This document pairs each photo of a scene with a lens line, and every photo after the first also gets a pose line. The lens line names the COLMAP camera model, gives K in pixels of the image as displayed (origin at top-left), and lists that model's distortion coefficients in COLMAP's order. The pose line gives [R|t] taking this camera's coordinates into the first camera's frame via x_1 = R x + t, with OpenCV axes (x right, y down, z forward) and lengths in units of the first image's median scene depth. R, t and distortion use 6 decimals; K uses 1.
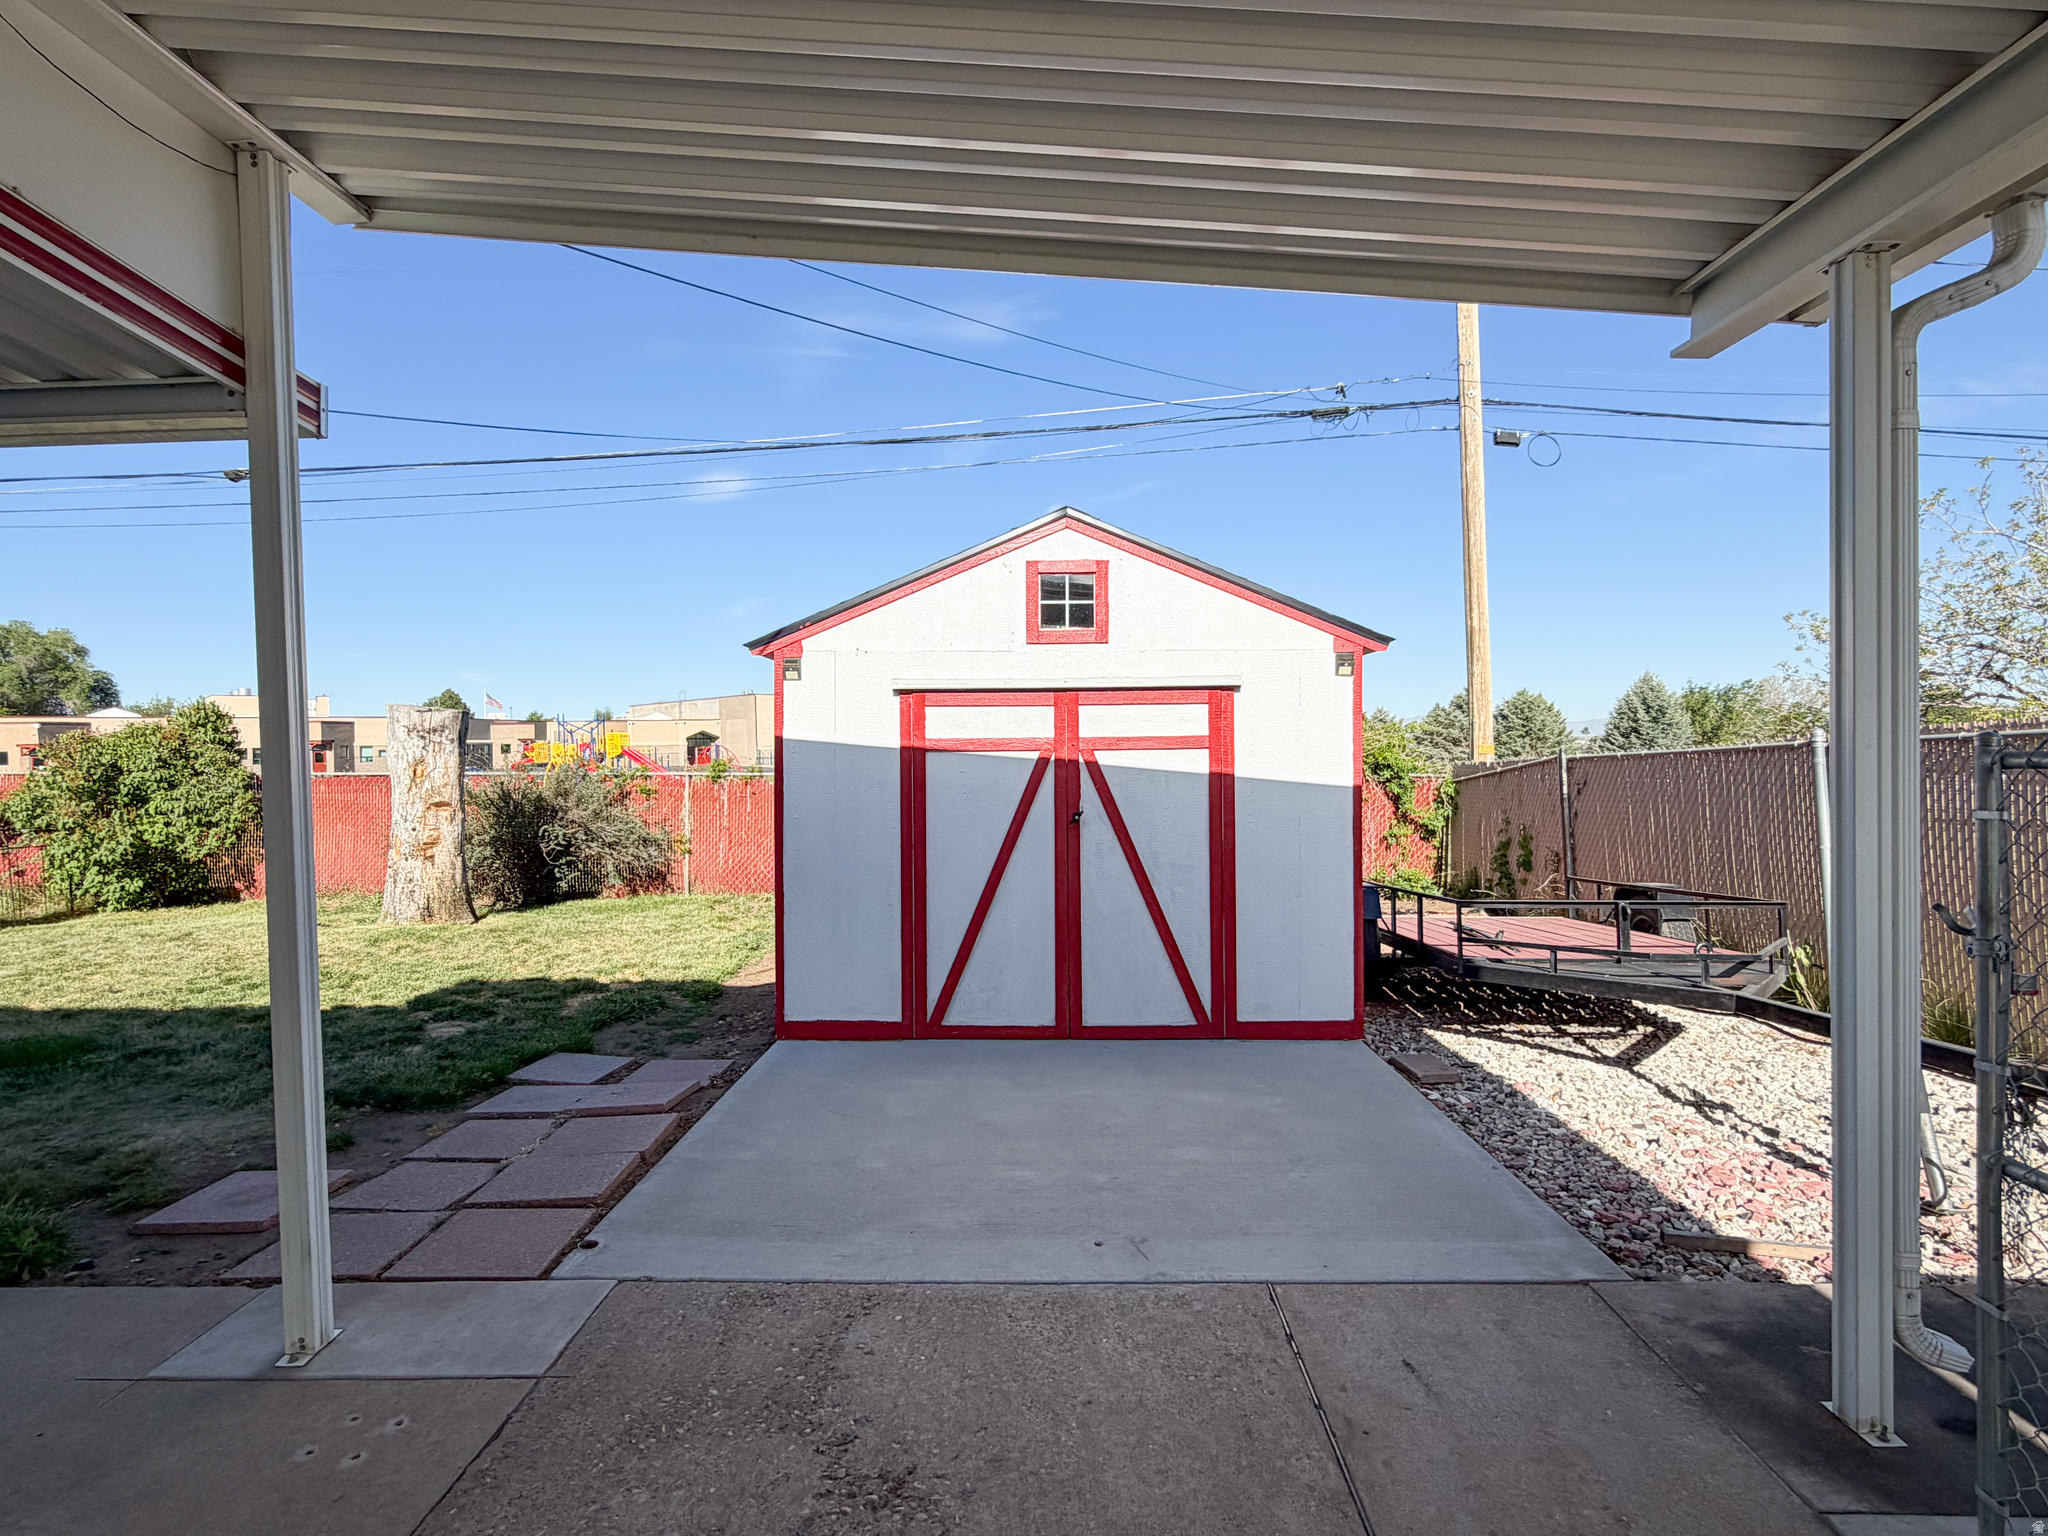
lens RADIAL K [[1061.6, 0, 1012.7], [0, 1061.6, 771.9], [0, 0, 1]] dist [0.000098, 0.001842]
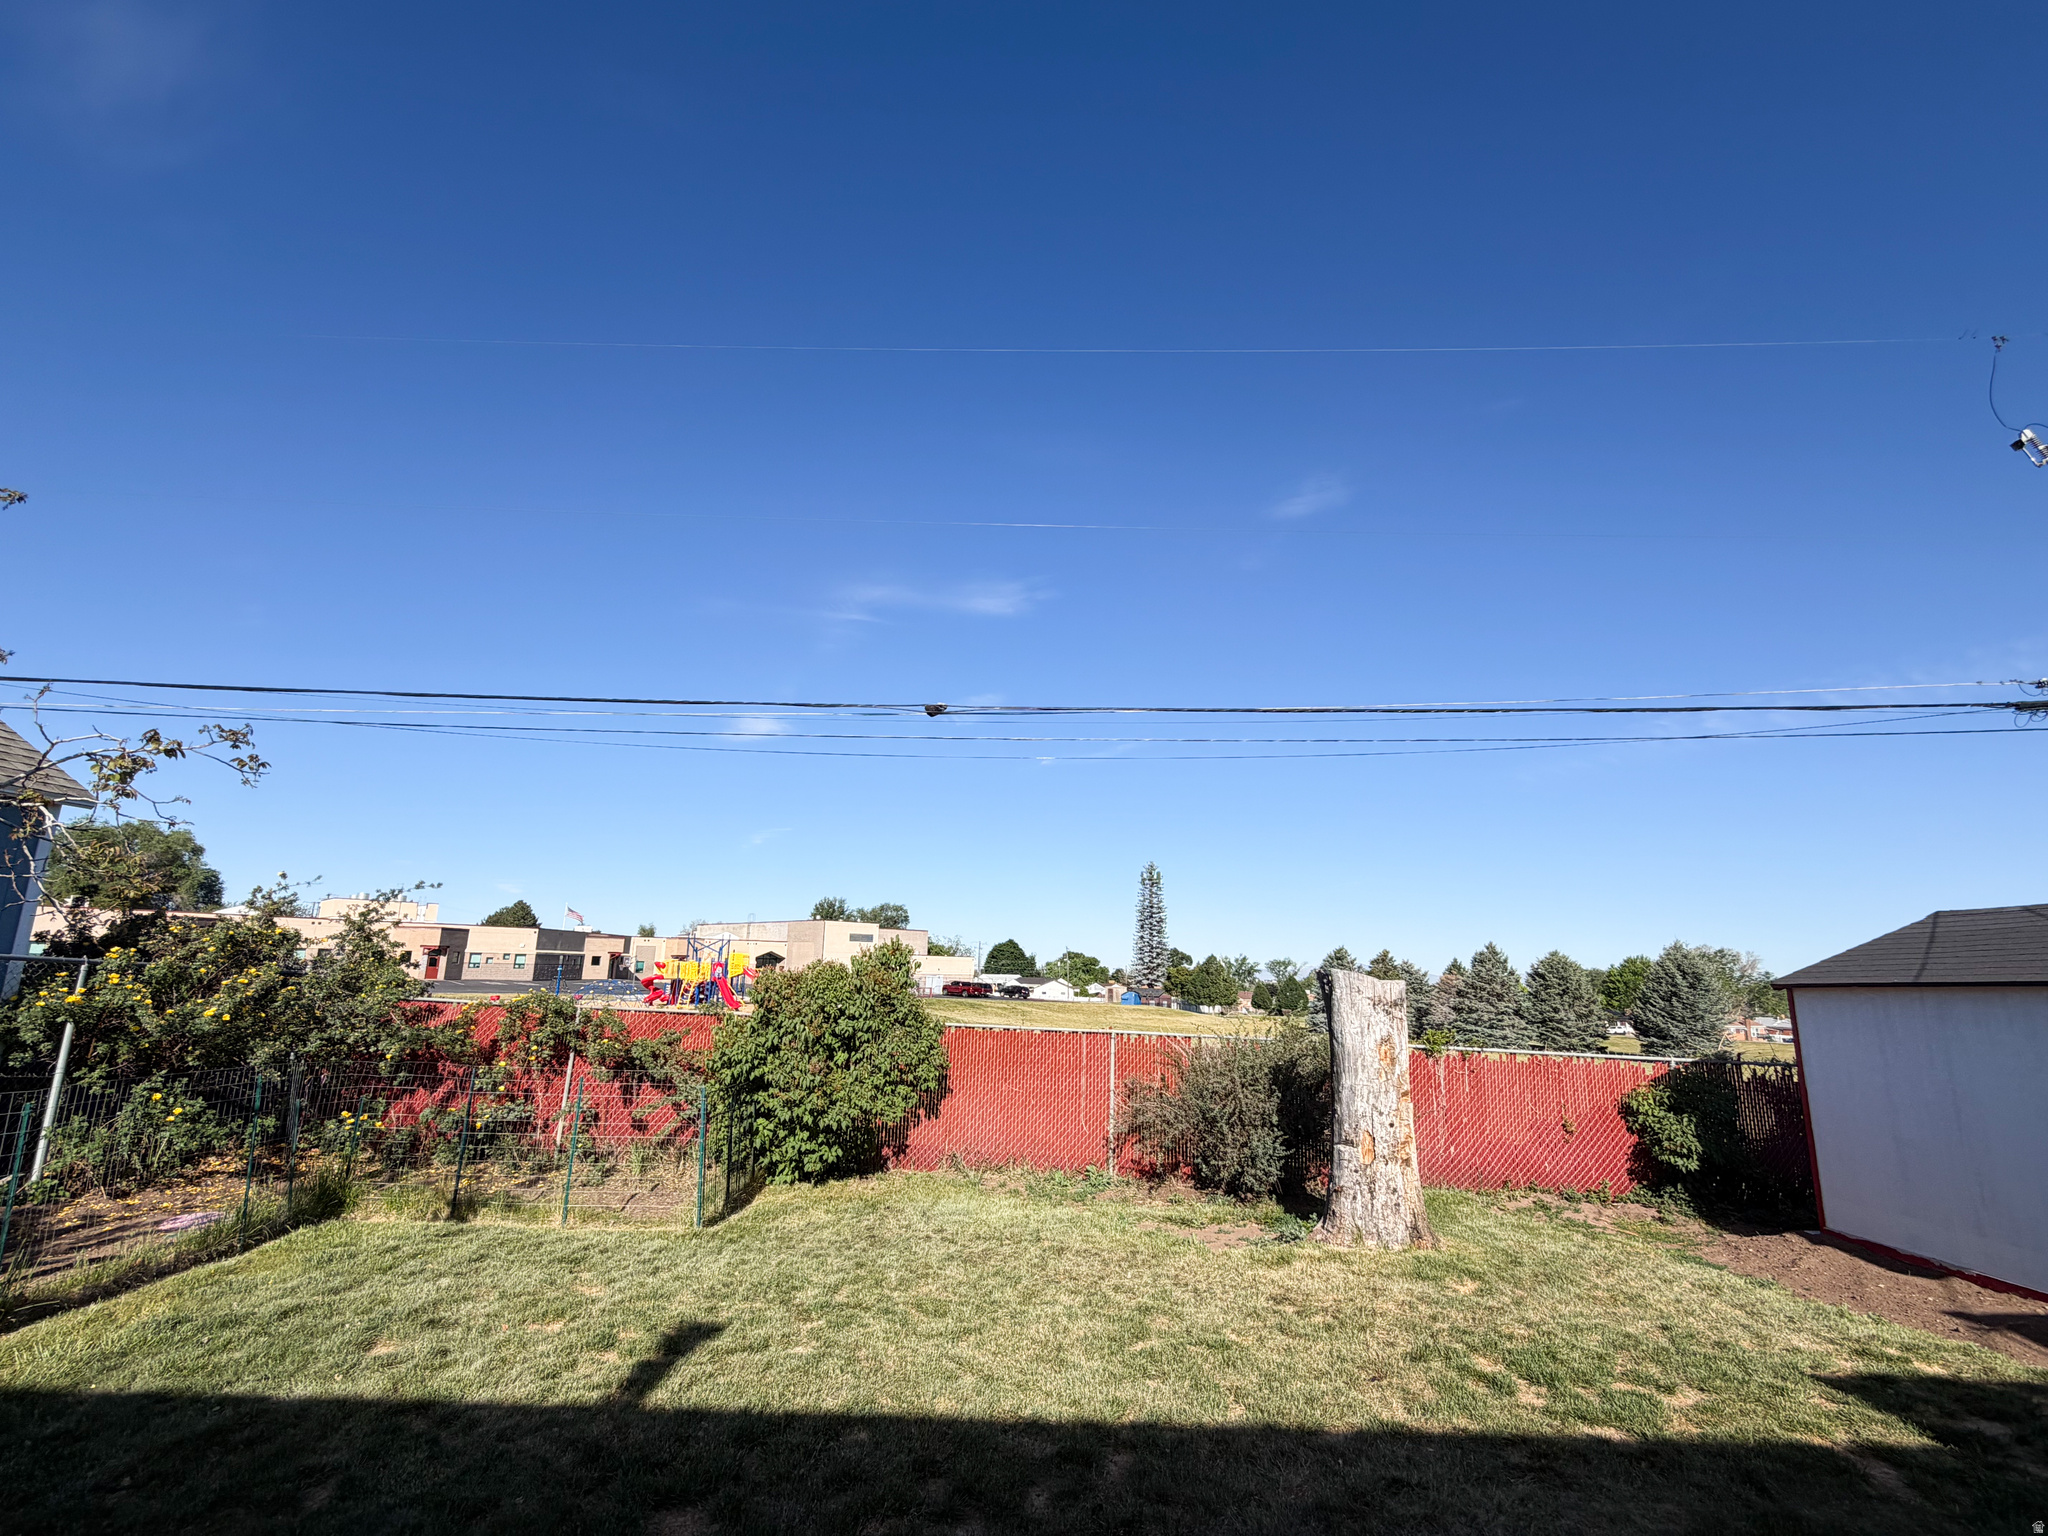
lens RADIAL K [[943.5, 0, 1017.5], [0, 943.5, 770.0], [0, 0, 1]] dist [-0.000538, 0.000578]
pose [[0.998656, 0.049779, 0.014443, -1.496182], [-0.044960, 0.970588, -0.236511, -0.048704], [-0.025791, 0.235543, 0.971522, 0.362415]]
